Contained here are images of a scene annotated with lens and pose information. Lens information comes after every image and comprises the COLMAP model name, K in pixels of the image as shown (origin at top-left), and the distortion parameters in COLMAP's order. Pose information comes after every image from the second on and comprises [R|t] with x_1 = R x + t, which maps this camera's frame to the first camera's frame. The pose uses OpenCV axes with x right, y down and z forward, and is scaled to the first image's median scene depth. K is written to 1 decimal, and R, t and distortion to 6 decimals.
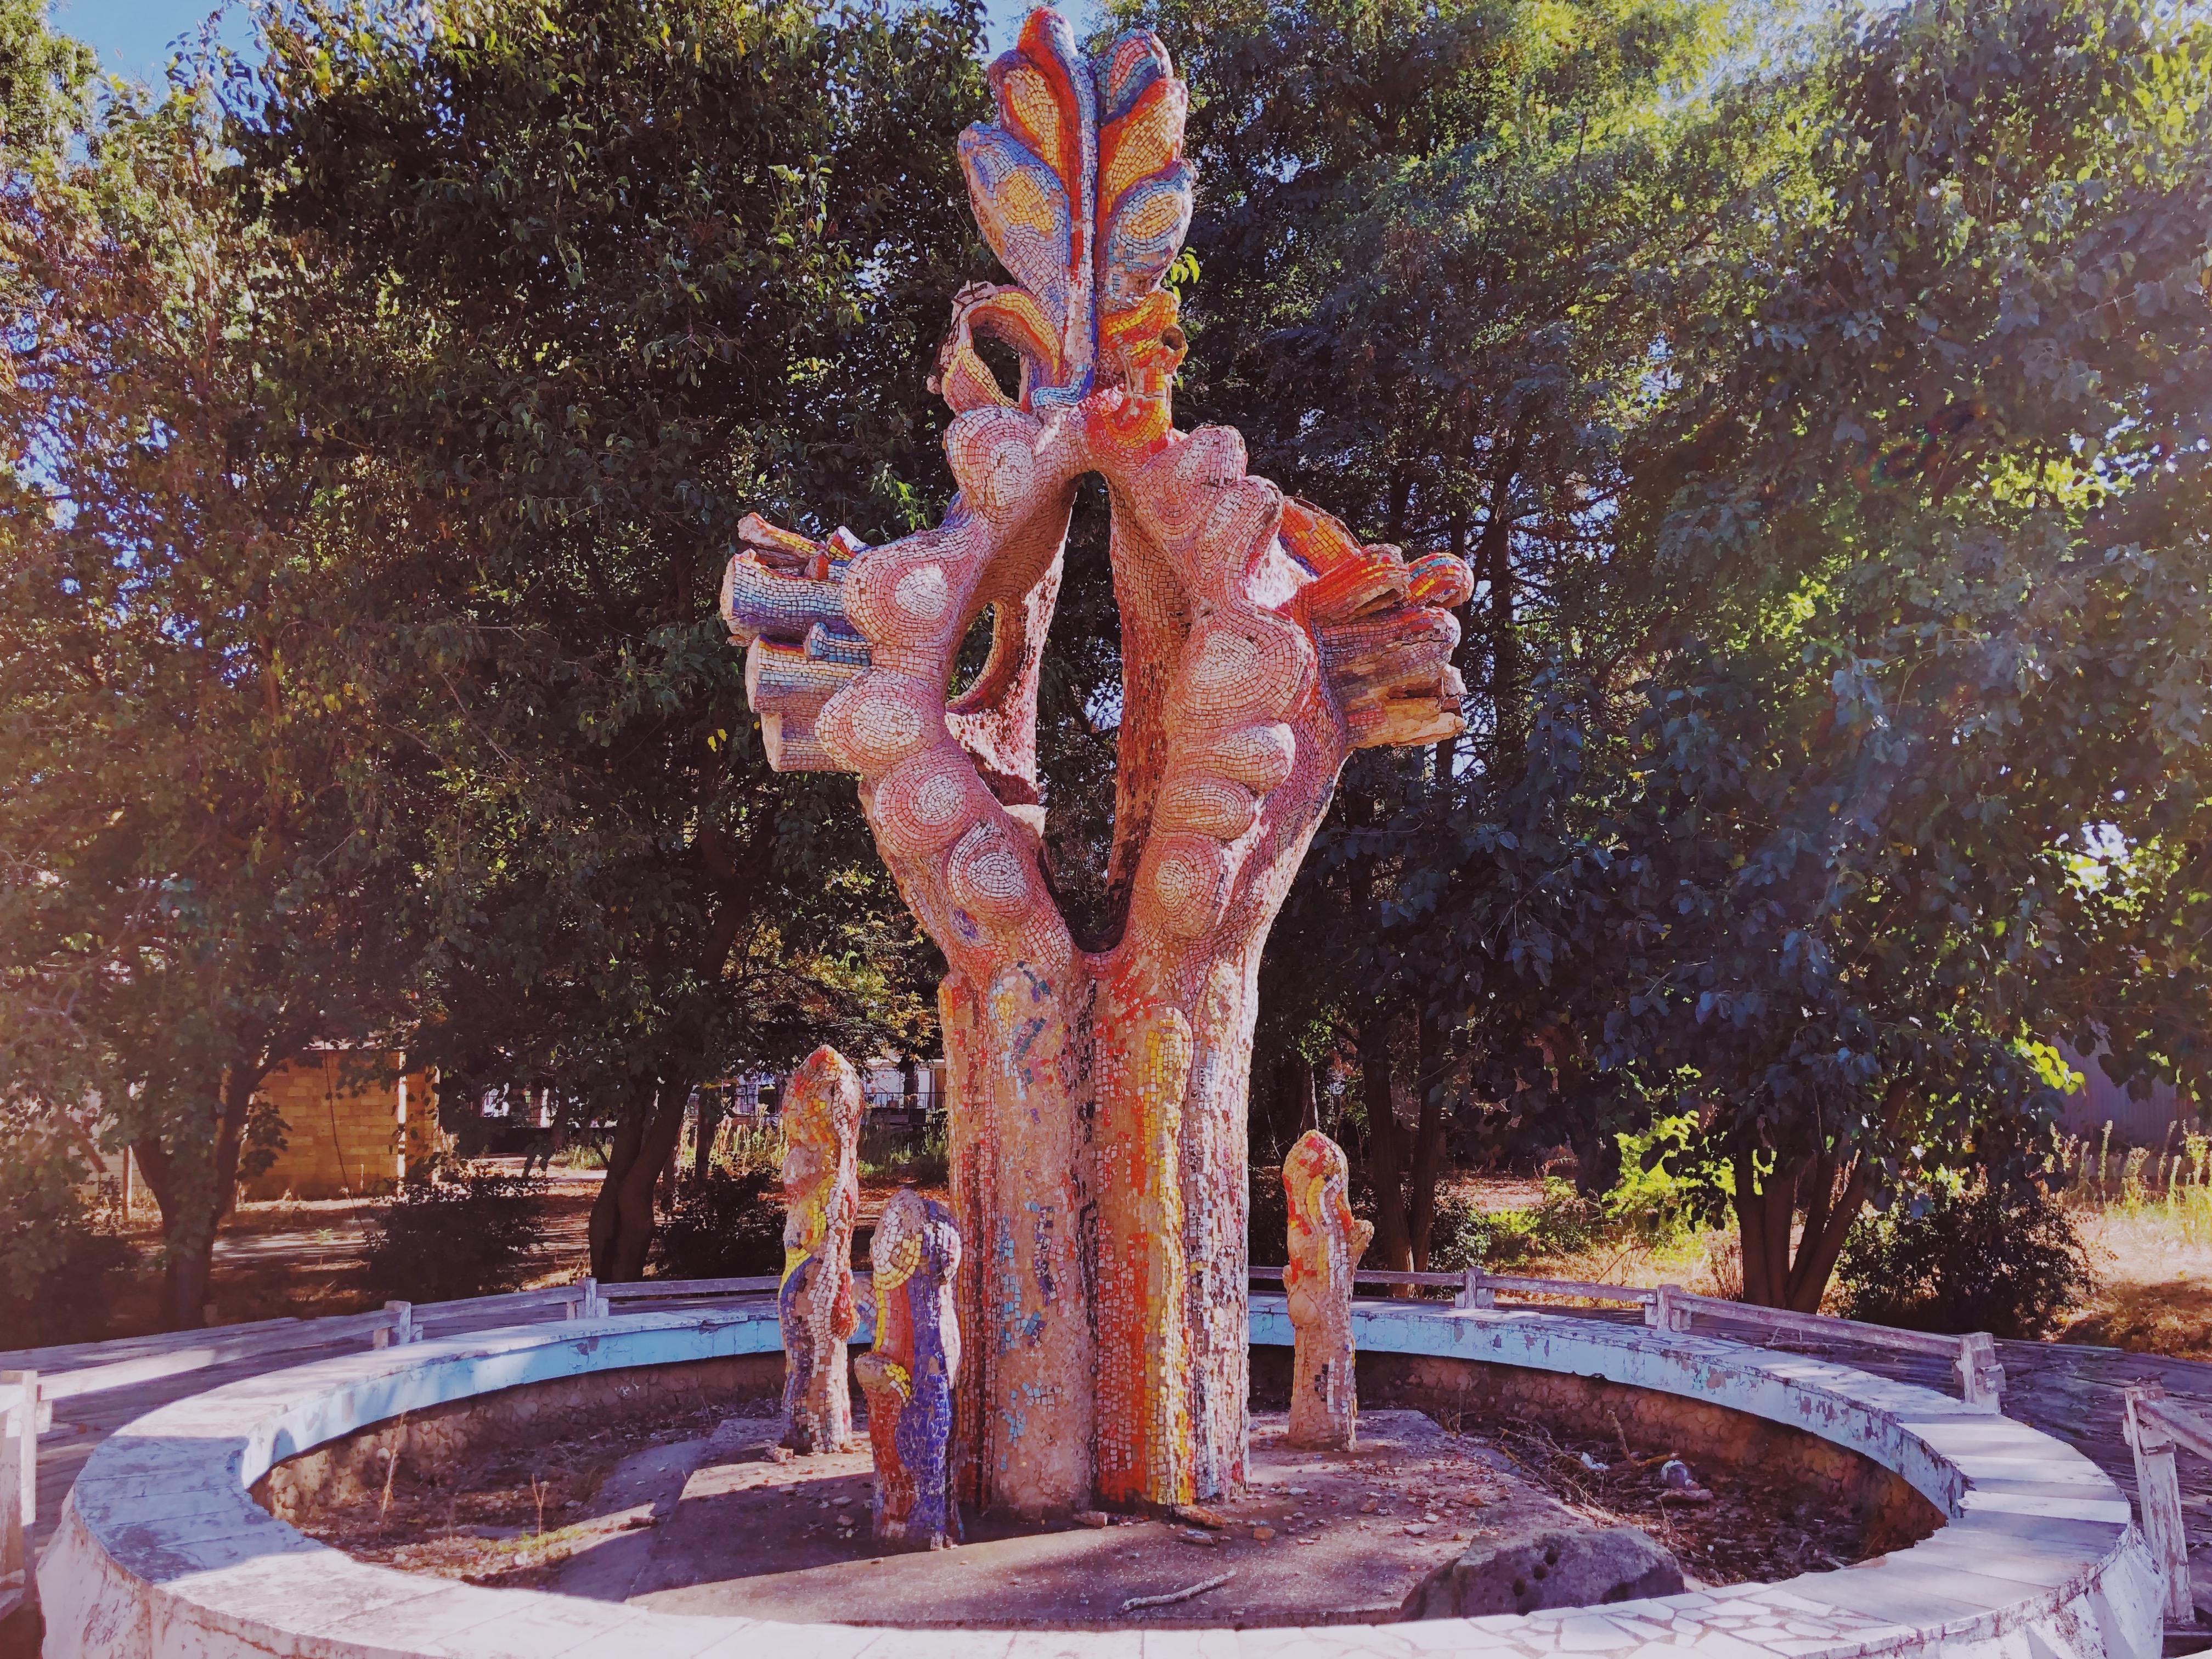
lens RADIAL K [[2144.5, 0, 1230.5], [0, 2144.5, 949.5], [0, 0, 1]] dist [0.006584, -0.008782]
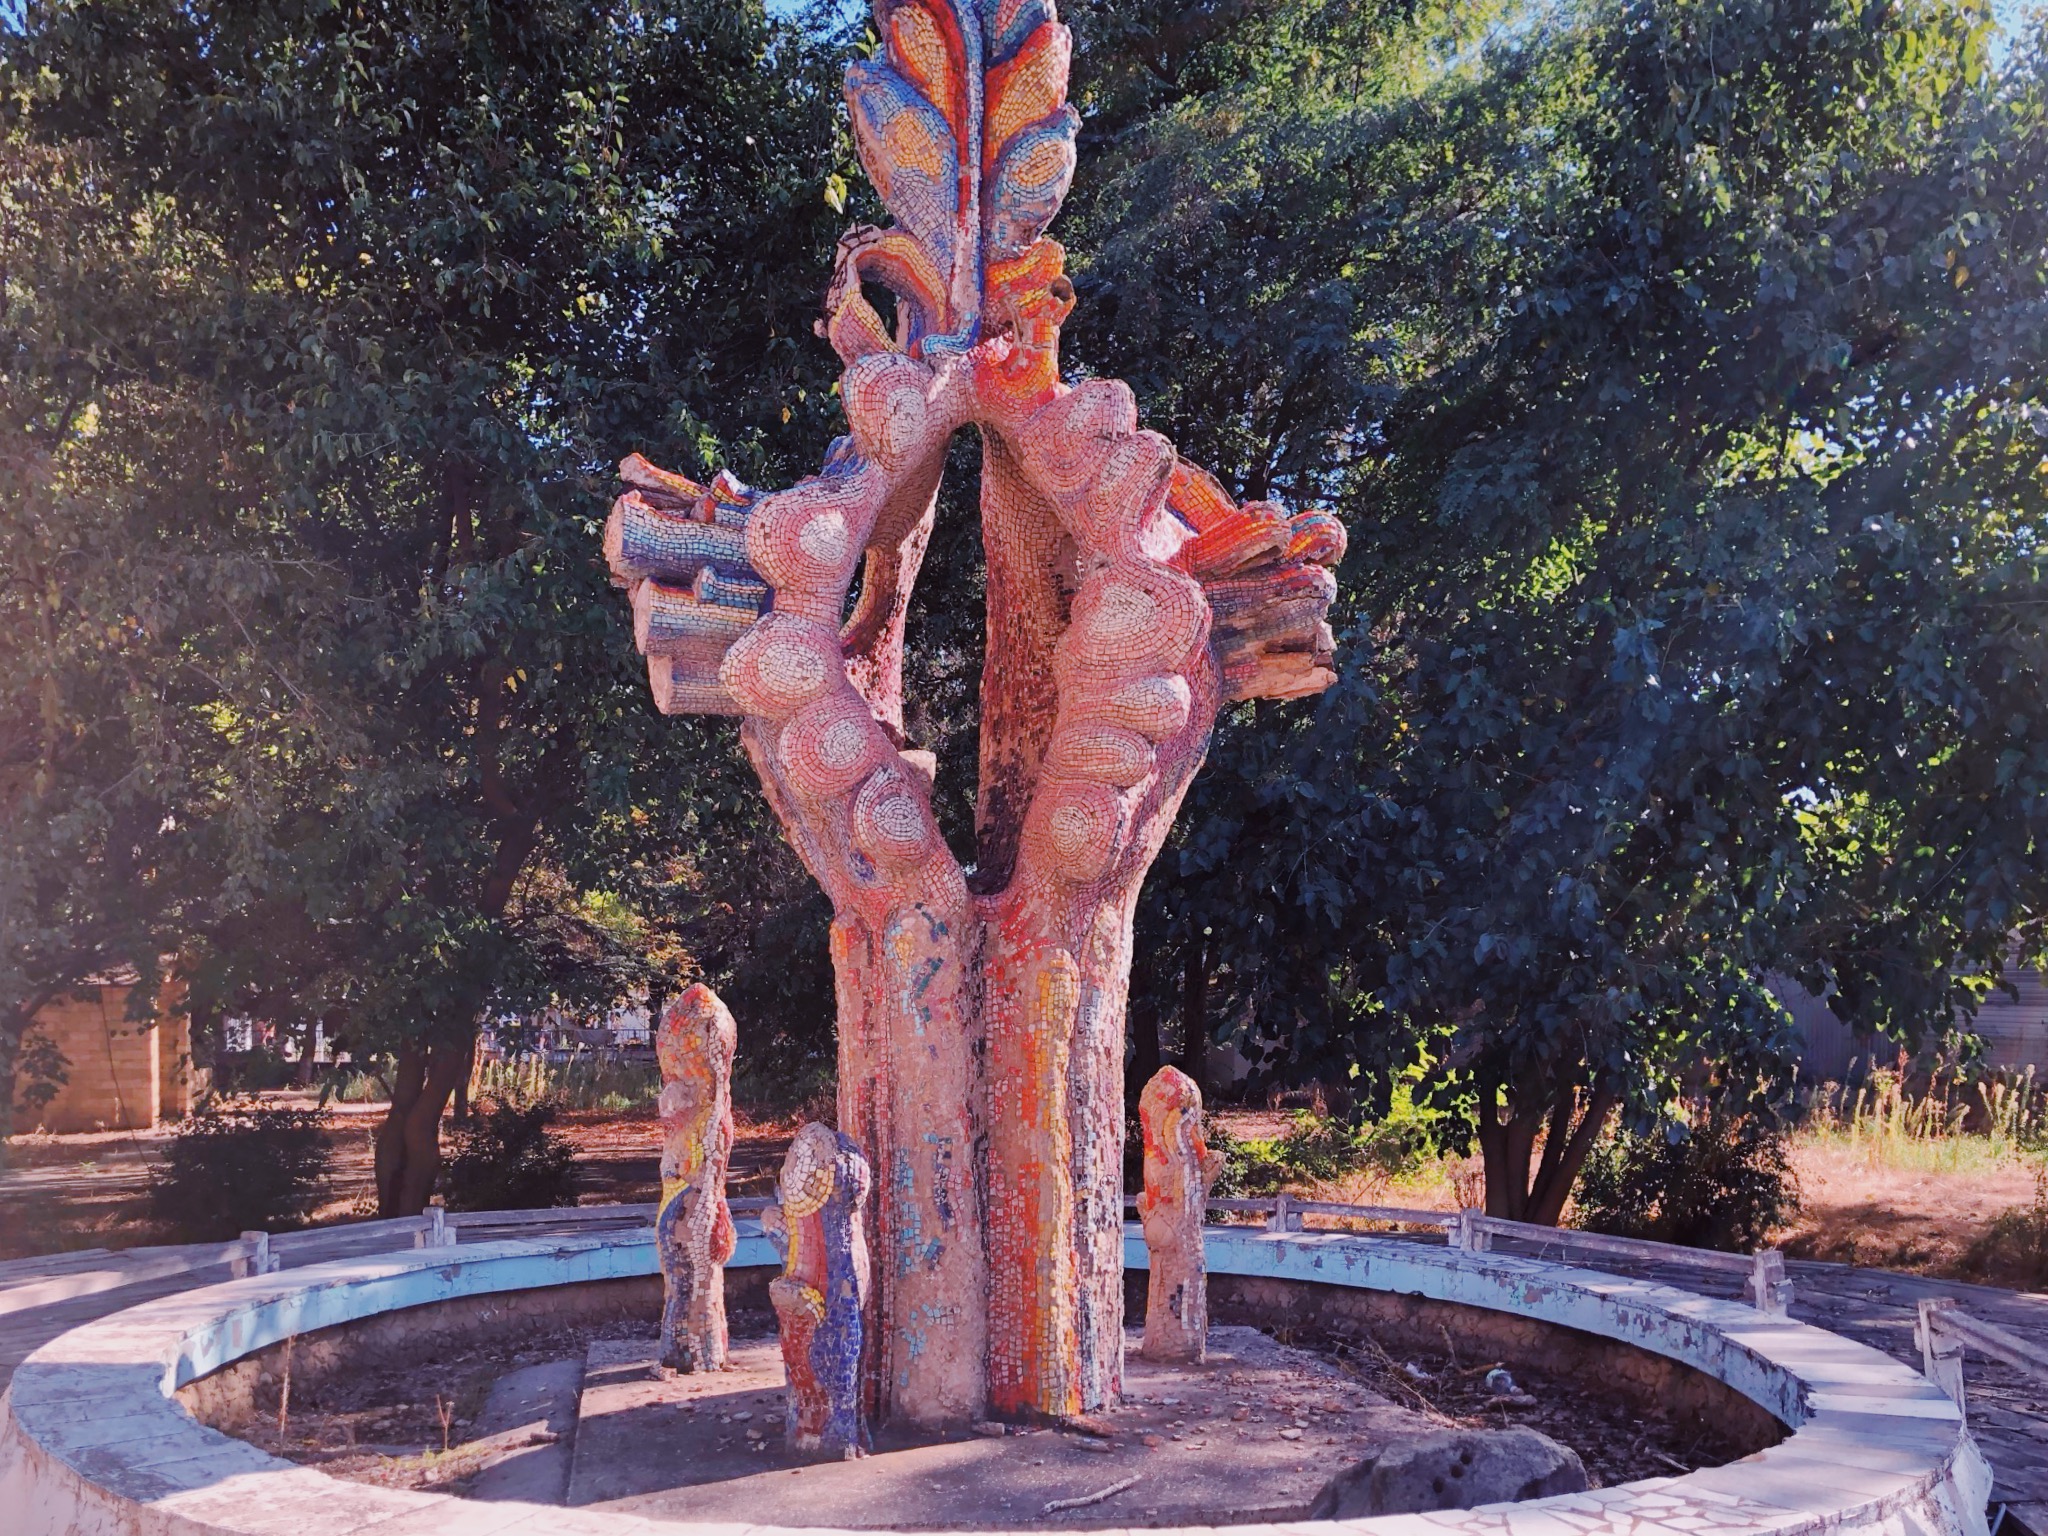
lens RADIAL K [[2054.5, 0, 1075.4], [0, 2054.5, 1074.3], [0, 0, 1]] dist [-0.004616, 0.019907]
pose [[0.996105, 0.000846, 0.088169, -0.104258], [-0.008619, 0.996099, 0.087820, 0.000061], [-0.087751, -0.088238, 0.992227, 0.000806]]
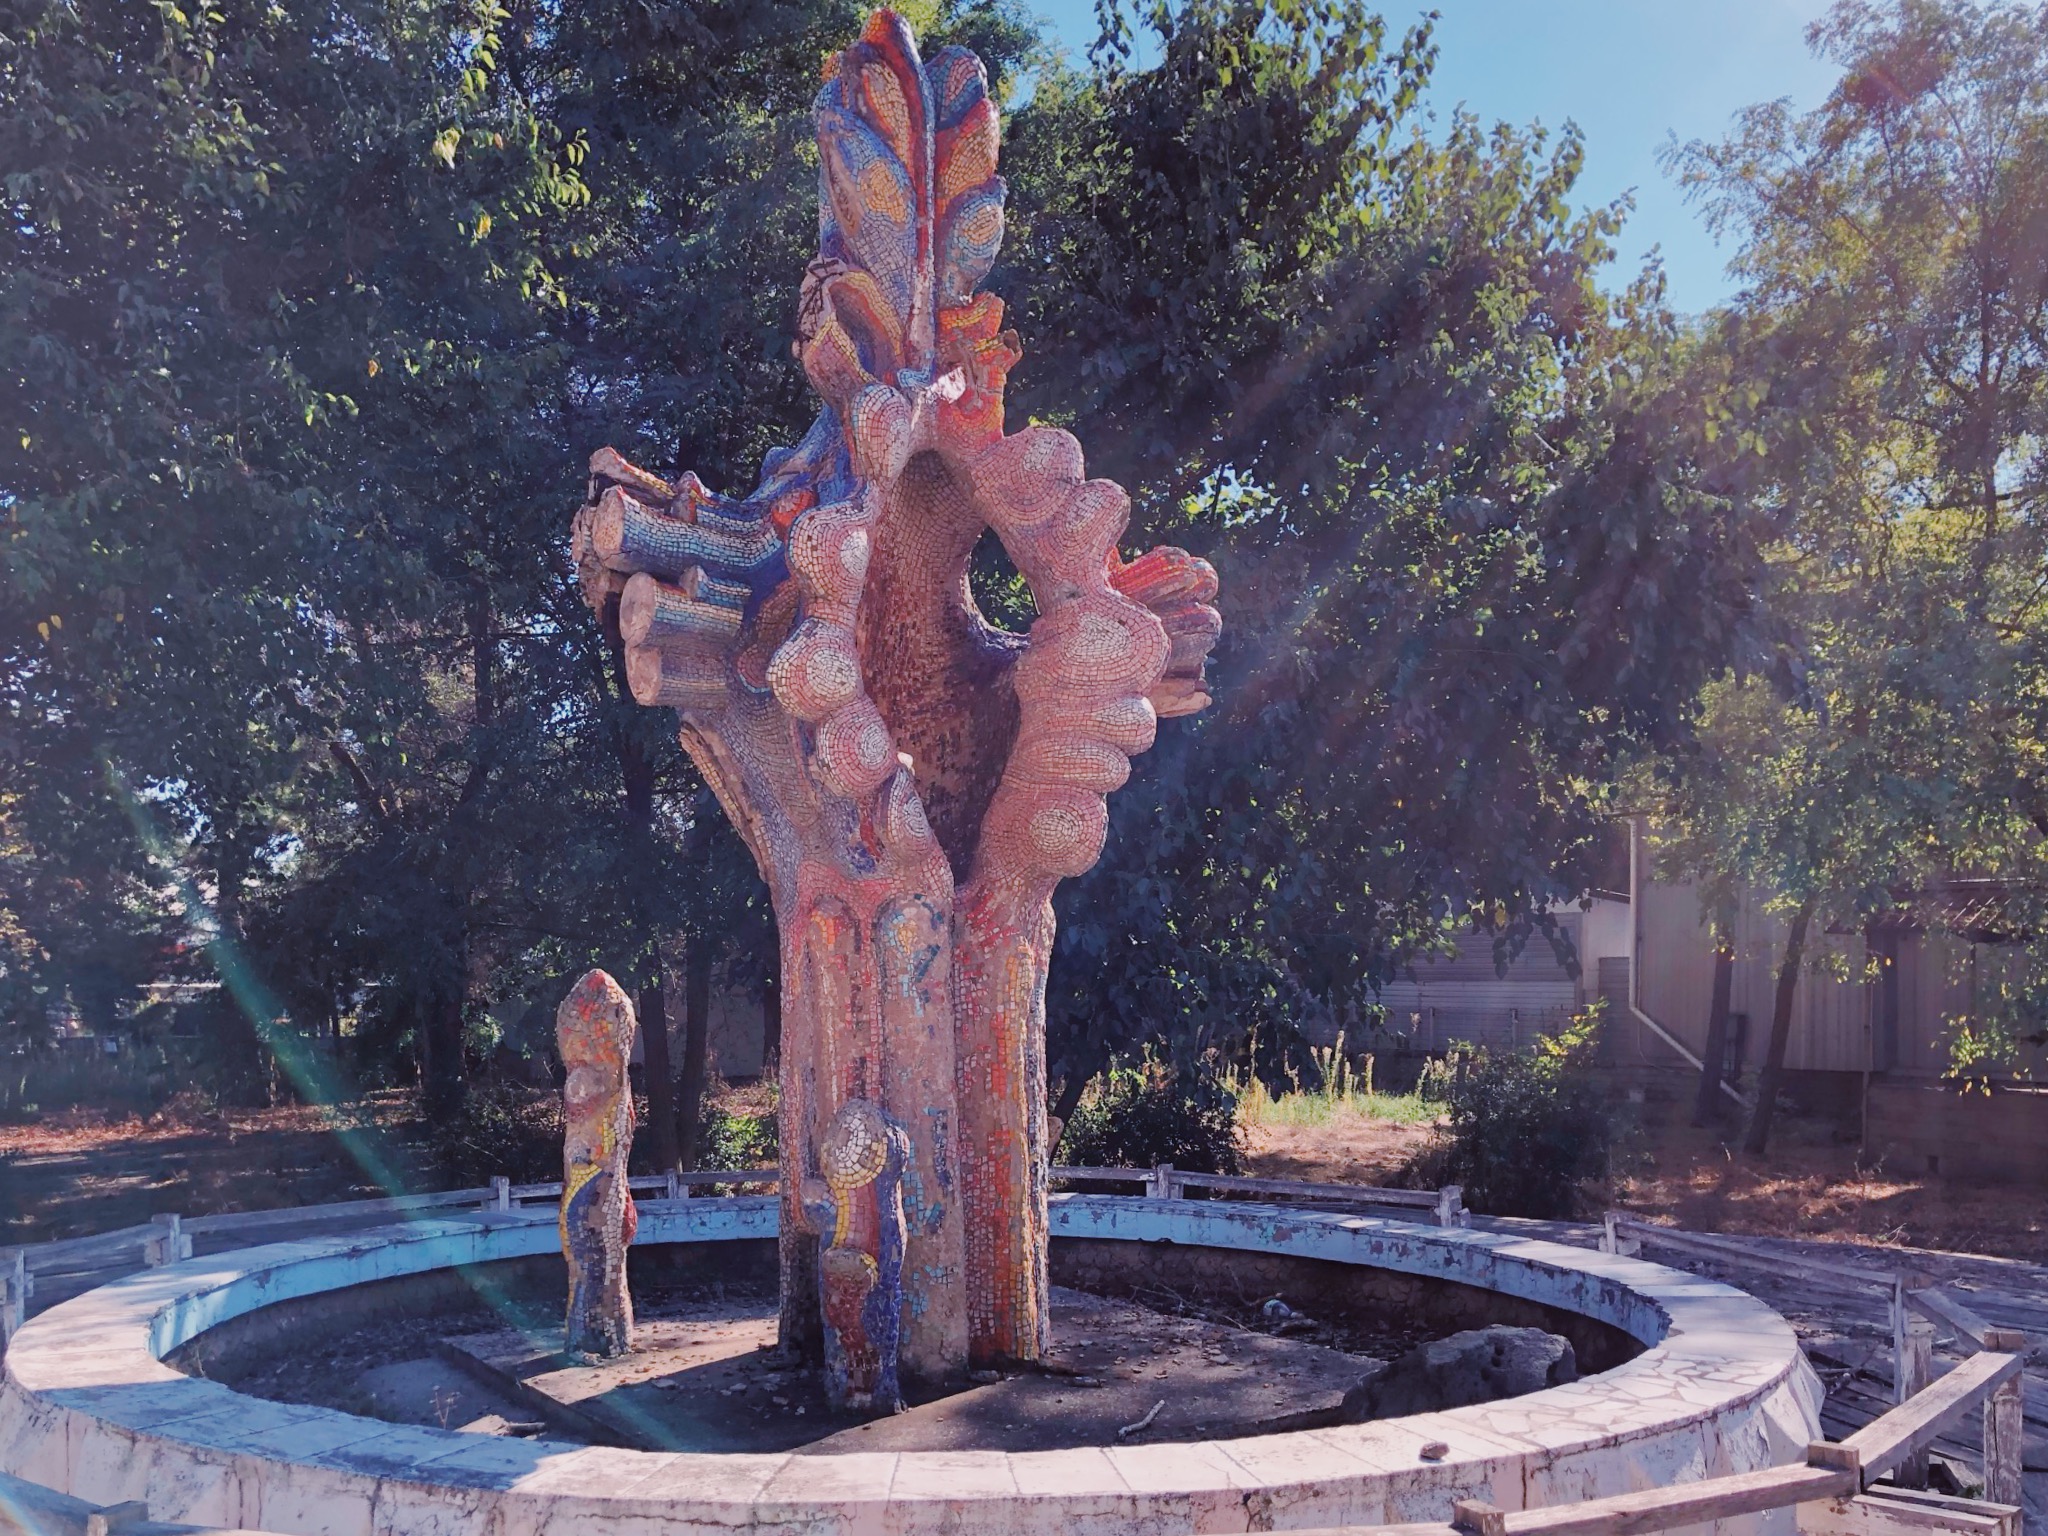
lens RADIAL K [[2146.5, 0, 1027.1], [0, 2146.5, 1007.1], [0, 0, 1]] dist [0.013698, -0.003001]
pose [[0.863430, -0.009031, 0.504388, -0.583195], [-0.023396, 0.998047, 0.057919, -0.001660], [-0.503926, -0.061810, 0.861532, 0.001431]]
